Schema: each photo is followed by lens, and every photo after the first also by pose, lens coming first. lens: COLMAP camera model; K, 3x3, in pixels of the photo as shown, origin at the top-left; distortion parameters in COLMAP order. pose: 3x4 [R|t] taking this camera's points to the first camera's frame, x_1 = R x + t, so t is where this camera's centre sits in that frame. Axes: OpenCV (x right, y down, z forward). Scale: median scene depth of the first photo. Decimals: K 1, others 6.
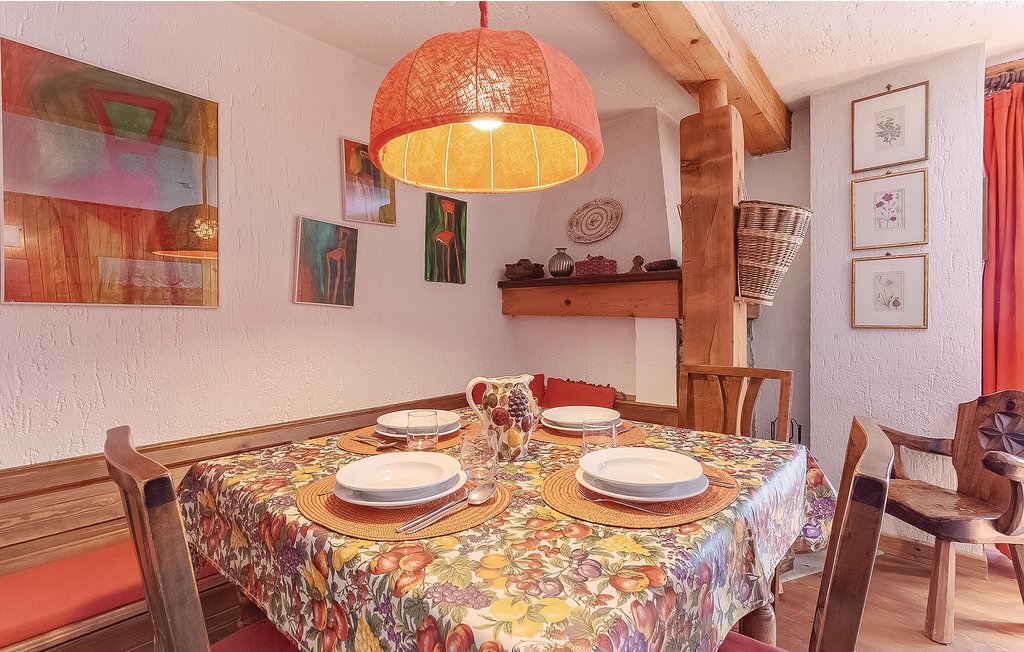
lens RADIAL K [[464.1, 0, 512.0], [0, 464.1, 326.0], [0, 0, 1]] dist [-0.002613, 0.000739]
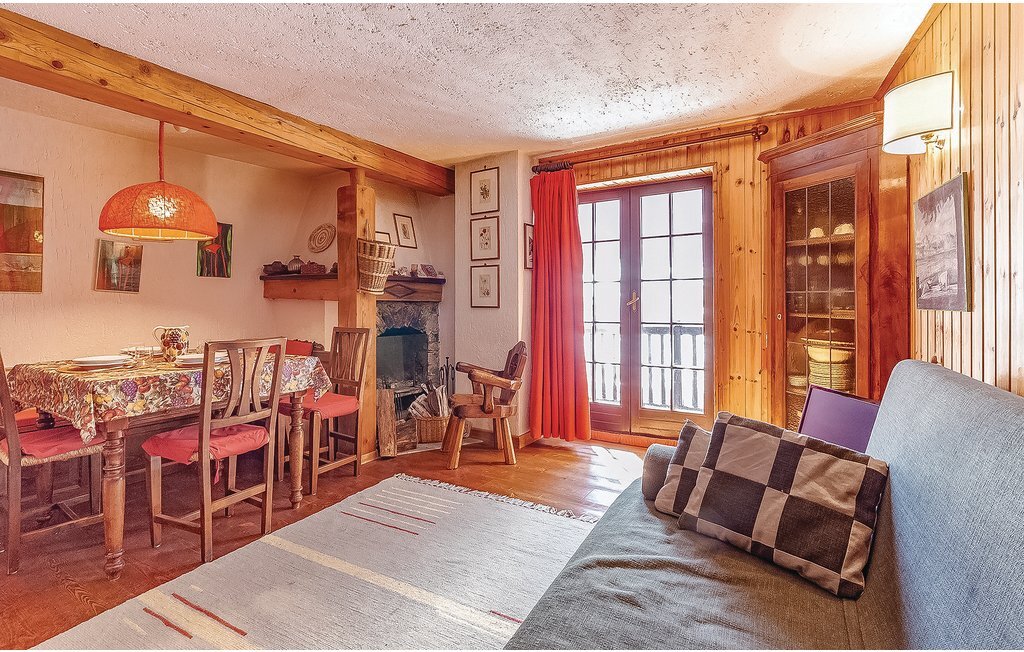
lens RADIAL K [[505.1, 0, 512.5], [0, 505.1, 297.0], [0, 0, 1]] dist [-0.000400, 0.001885]
pose [[0.991756, 0.007622, 0.127915, 0.791438], [-0.004638, 0.999711, -0.023604, 0.010623], [-0.128057, 0.022816, 0.991504, -0.998126]]
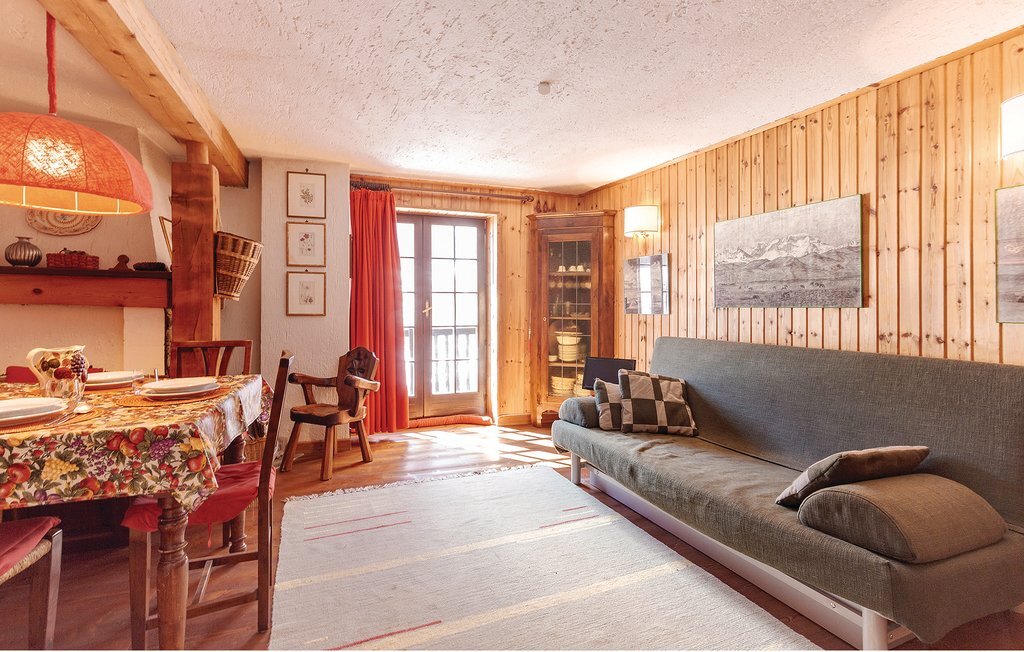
lens RADIAL K [[487.0, 0, 528.6], [0, 487.0, 304.9], [0, 0, 1]] dist [-0.002197, 0.002150]
pose [[0.467752, 0.016242, 0.883711, -0.406454], [0.007328, 0.999726, -0.022253, 0.013611], [-0.883829, 0.016885, 0.467505, -0.592440]]
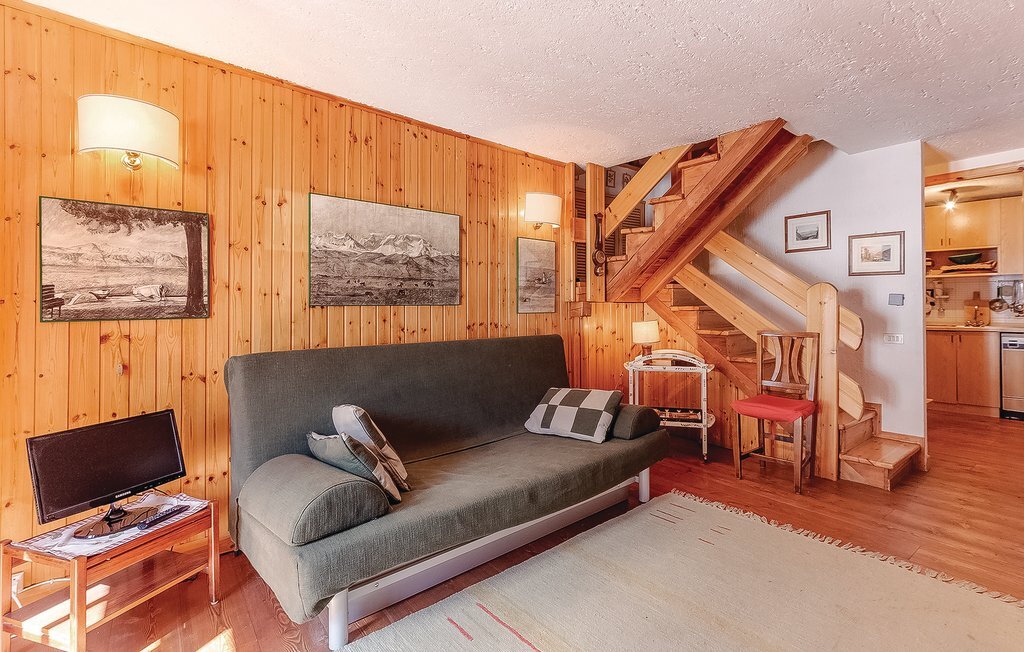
lens RADIAL K [[505.1, 0, 512.5], [0, 505.1, 297.0], [0, 0, 1]] dist [-0.000400, 0.001885]
pose [[-0.983932, 0.017803, 0.177653, 0.767838], [0.018088, 0.999836, -0.000013, -0.028074], [-0.177624, 0.003201, -0.984093, 1.003214]]
